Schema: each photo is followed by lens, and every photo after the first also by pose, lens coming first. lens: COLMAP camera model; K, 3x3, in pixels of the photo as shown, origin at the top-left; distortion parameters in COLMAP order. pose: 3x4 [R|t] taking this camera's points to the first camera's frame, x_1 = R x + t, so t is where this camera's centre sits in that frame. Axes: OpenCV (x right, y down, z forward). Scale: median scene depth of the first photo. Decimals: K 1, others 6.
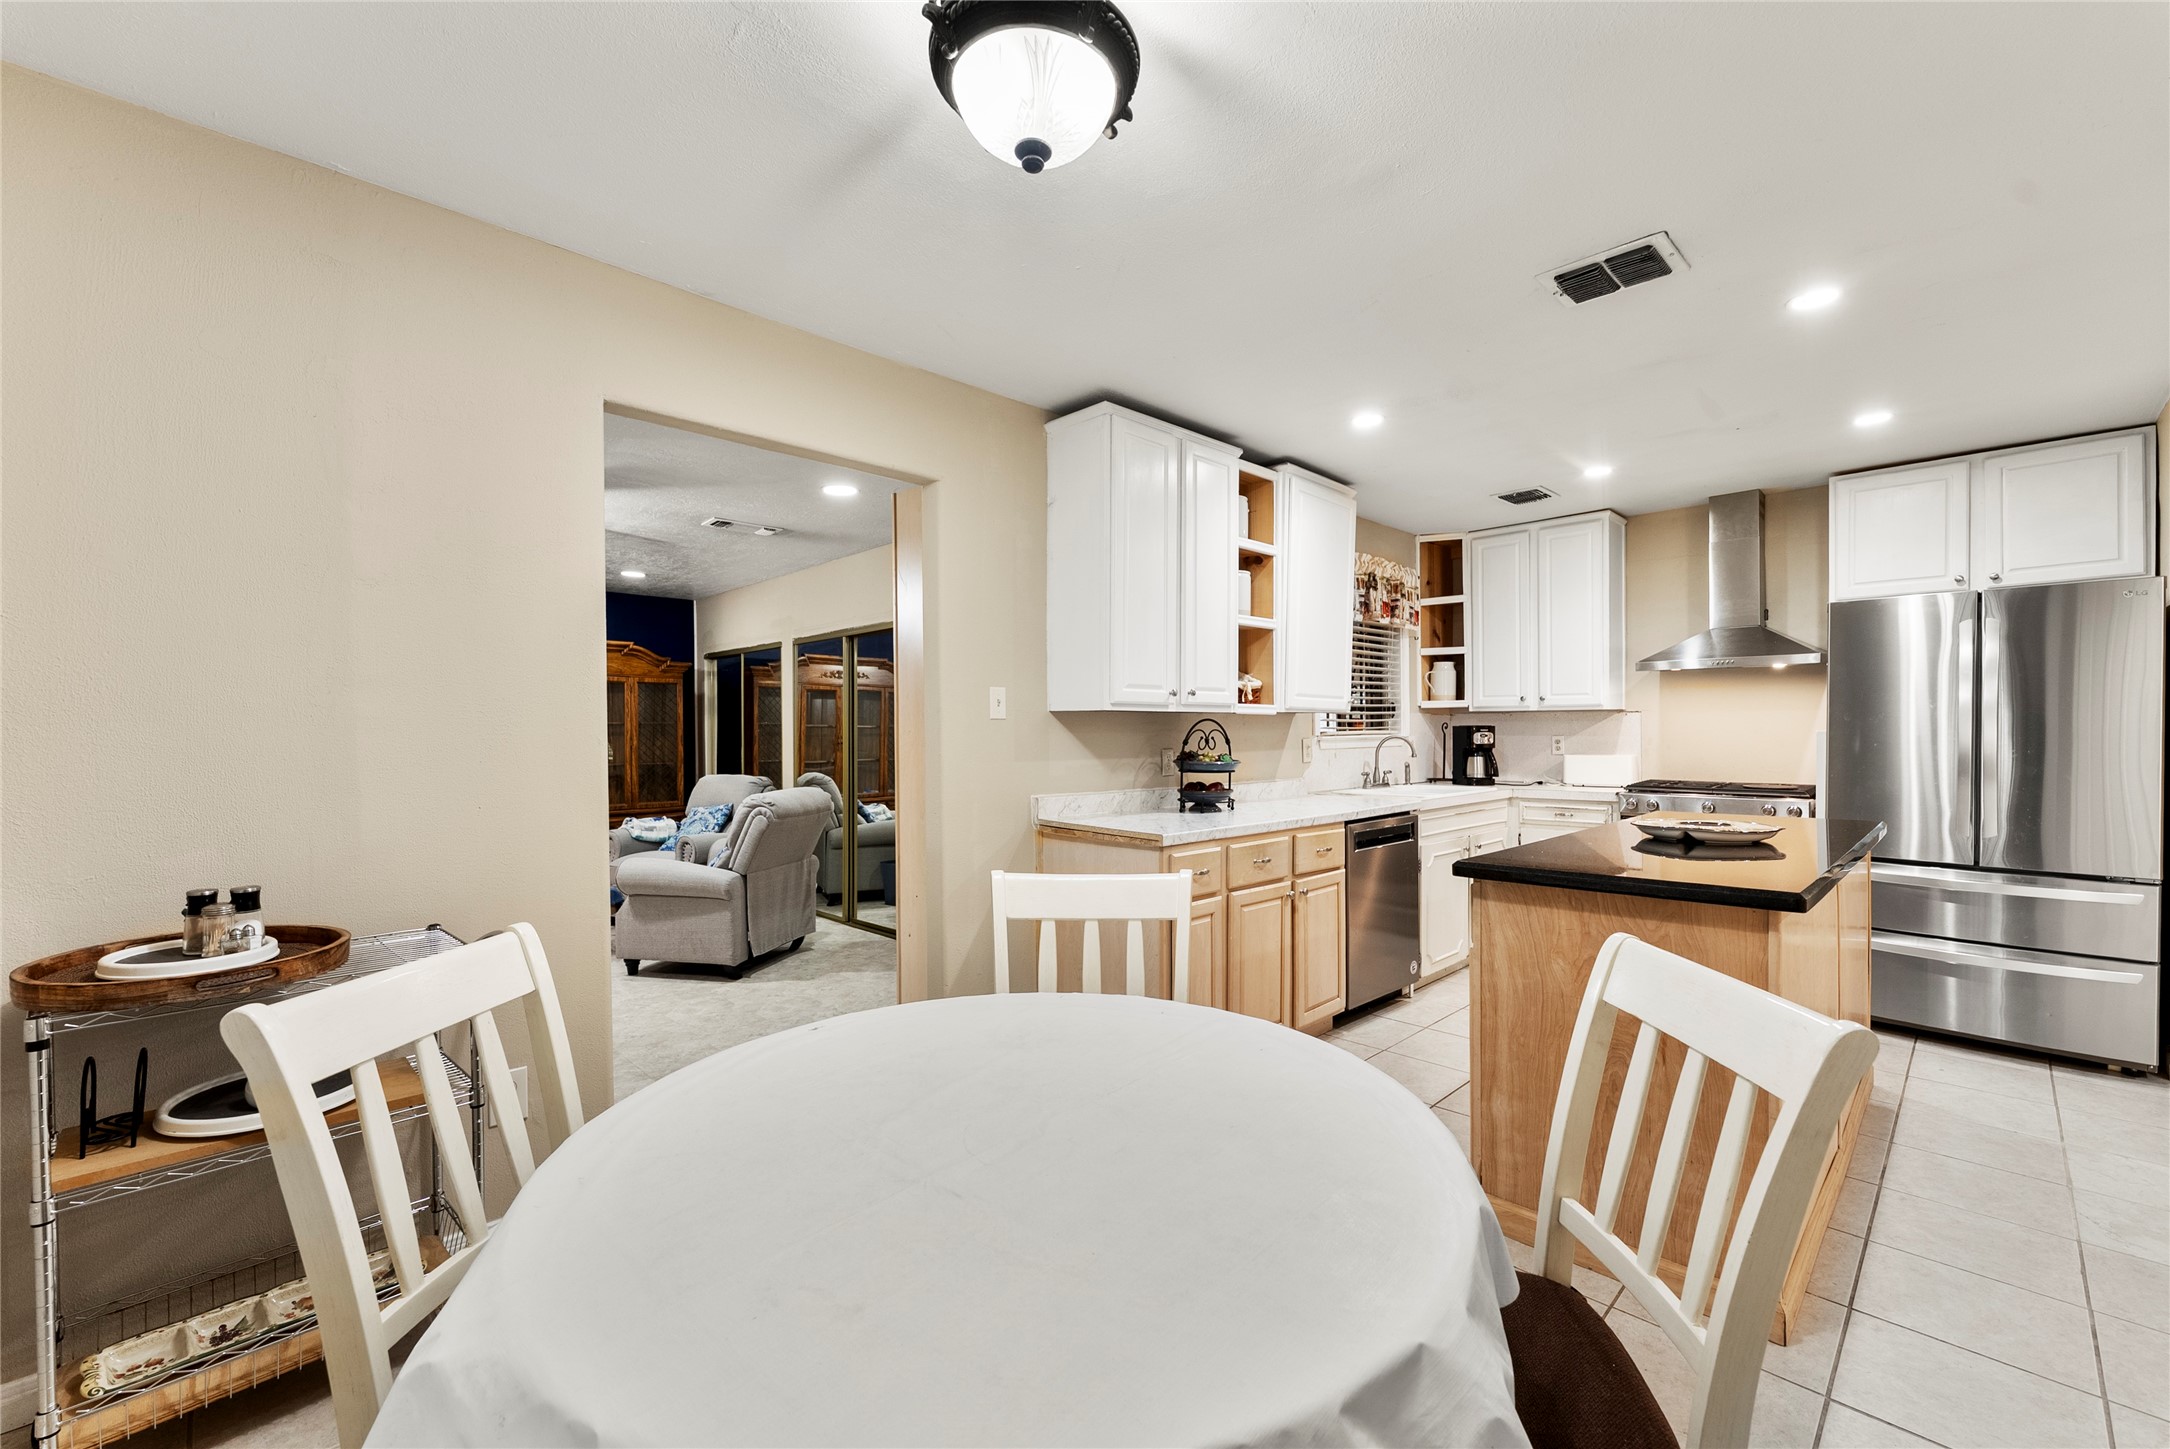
lens RADIAL K [[881.9, 0, 1091.7], [0, 881.9, 733.1], [0, 0, 1]] dist [0.001015, 0.000085]
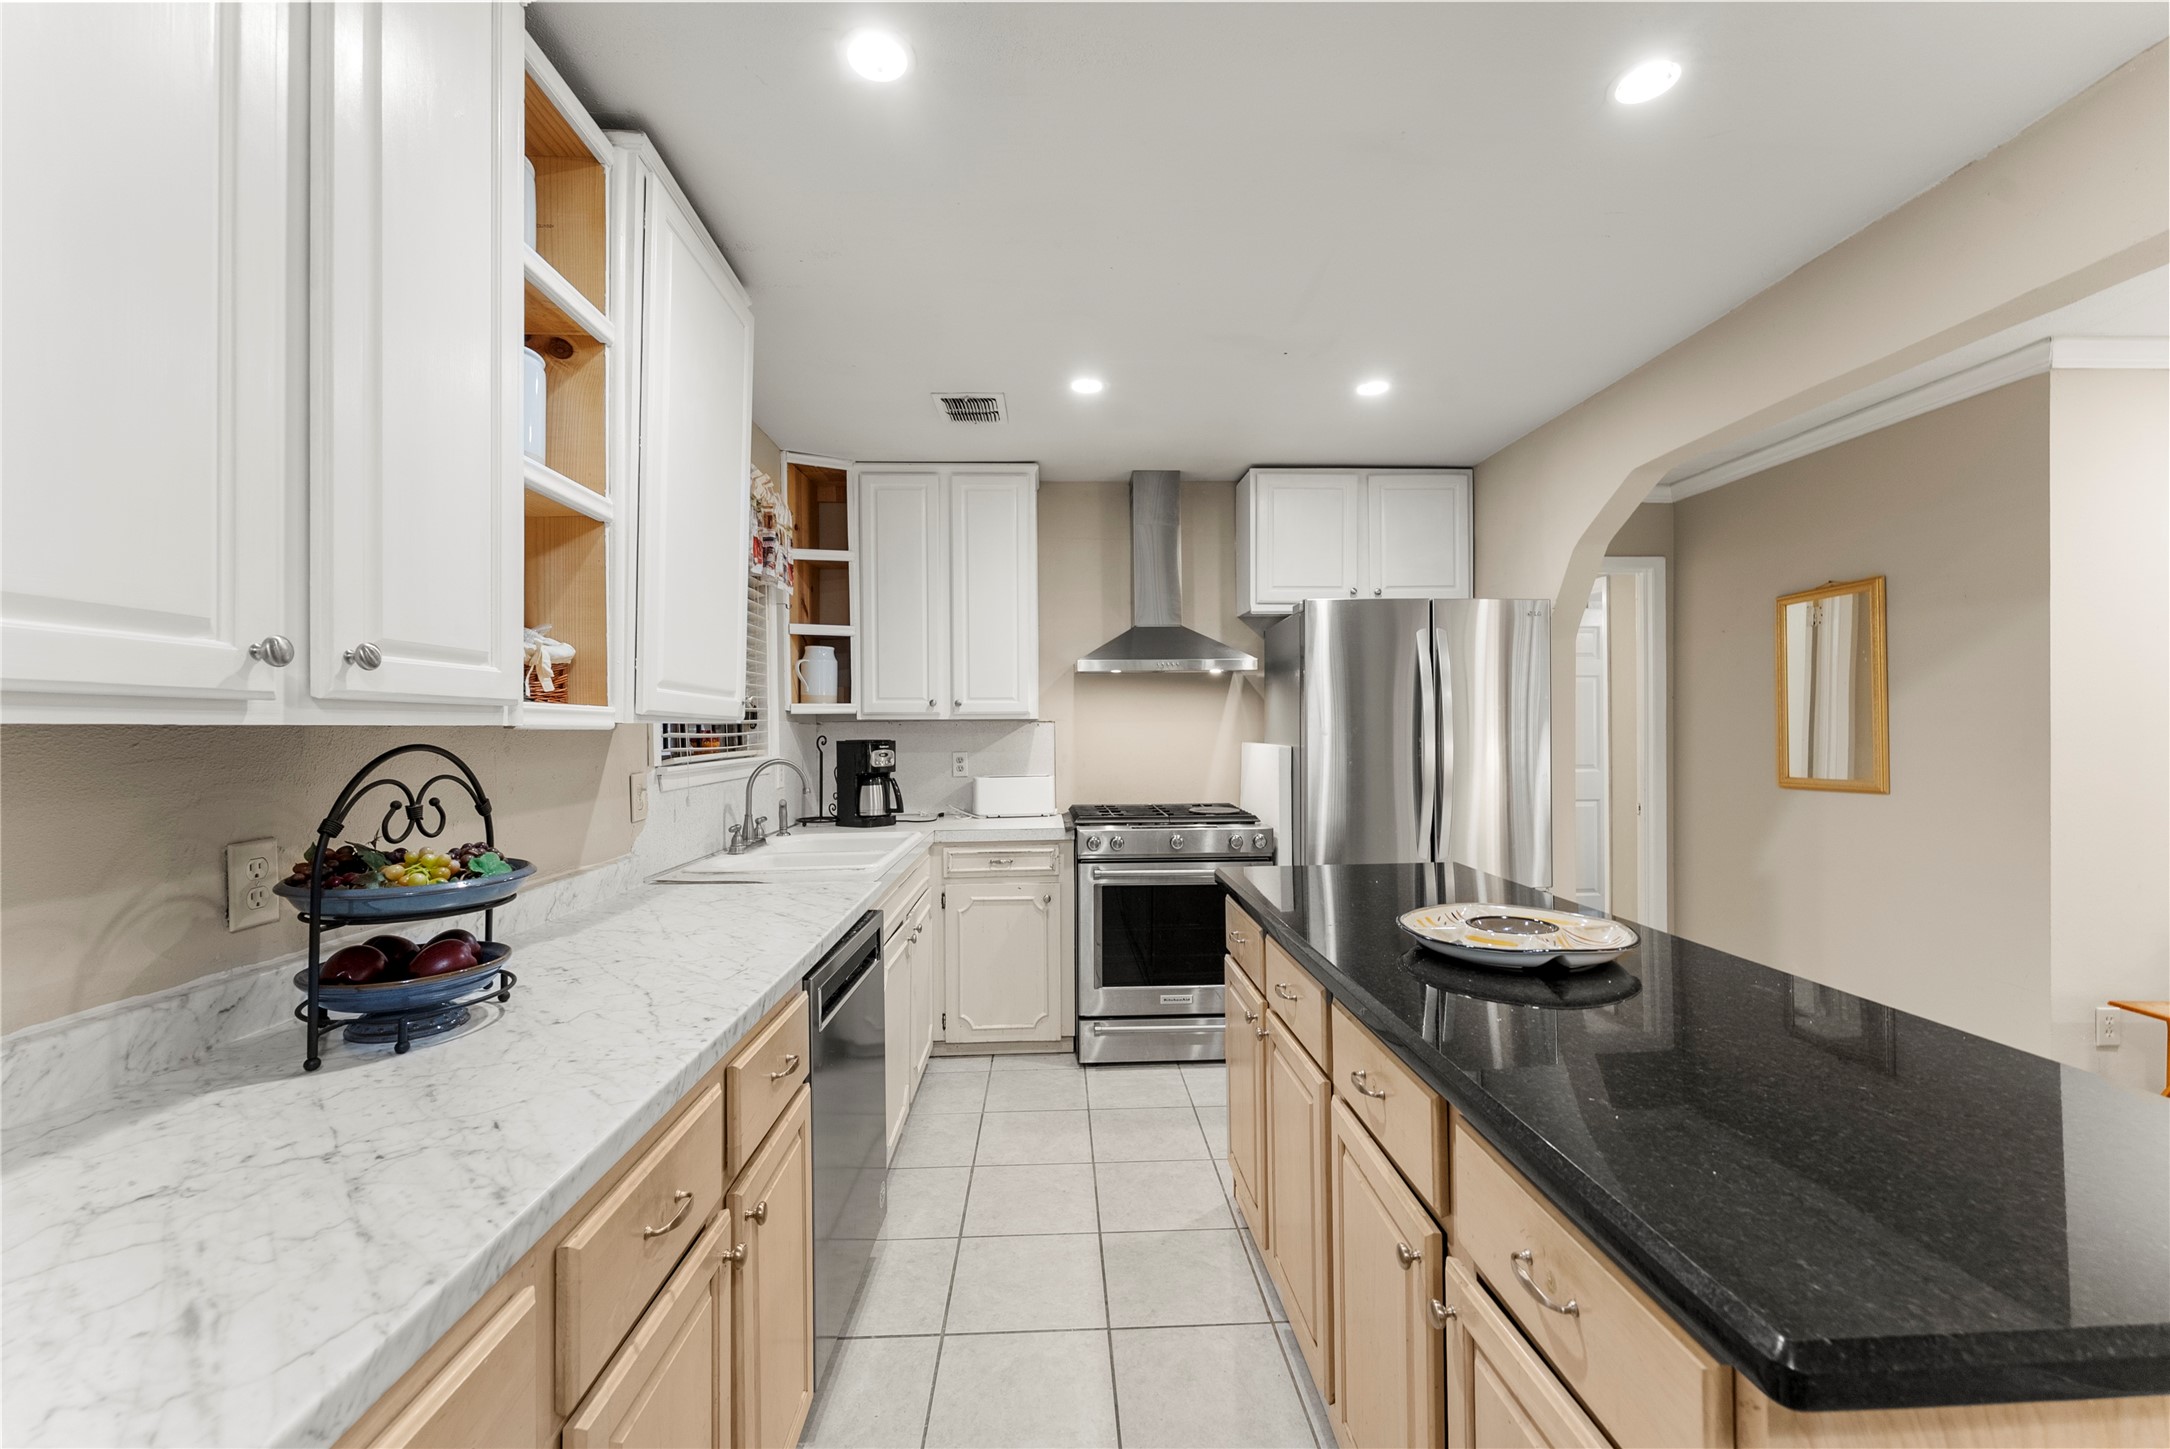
lens RADIAL K [[872.7, 0, 1087.0], [0, 872.7, 728.6], [0, 0, 1]] dist [-0.000060, -0.000091]
pose [[0.671268, -0.001442, 0.741214, 0.049391], [0.007700, 0.999958, -0.005029, -0.015906], [-0.741175, 0.009083, 0.671250, 0.506883]]
